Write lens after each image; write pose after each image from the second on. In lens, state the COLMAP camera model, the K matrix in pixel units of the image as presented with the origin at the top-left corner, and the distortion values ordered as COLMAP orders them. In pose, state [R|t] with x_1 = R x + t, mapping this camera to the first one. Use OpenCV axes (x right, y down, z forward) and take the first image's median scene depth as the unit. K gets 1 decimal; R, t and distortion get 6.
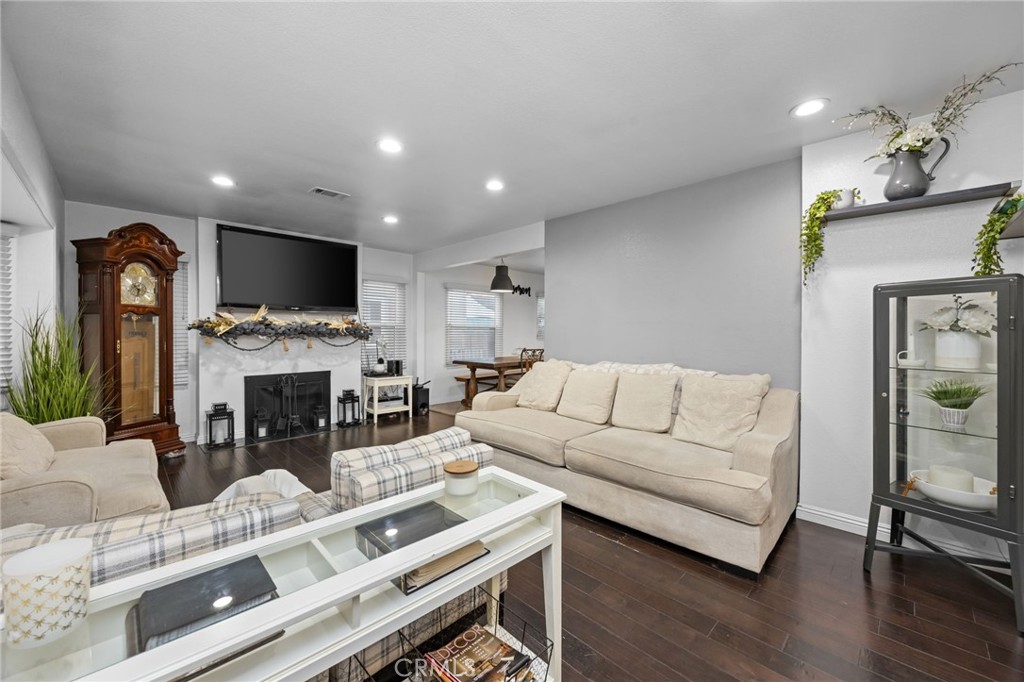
lens RADIAL K [[397.4, 0, 520.0], [0, 397.4, 333.9], [0, 0, 1]] dist [-0.008735, 0.000165]
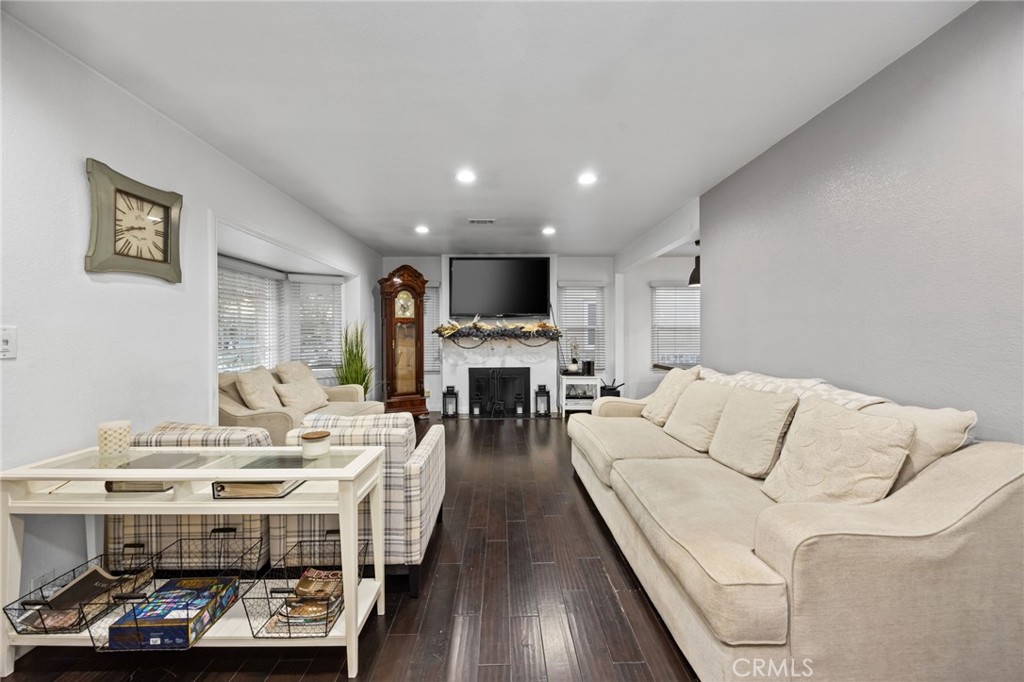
lens RADIAL K [[397.4, 0, 516.1], [0, 397.4, 334.8], [0, 0, 1]] dist [-0.008735, 0.000165]
pose [[0.713679, -0.006767, -0.700440, 0.362413], [0.003824, 0.999976, -0.005764, 0.003467], [0.700462, 0.001435, 0.713688, 0.152068]]
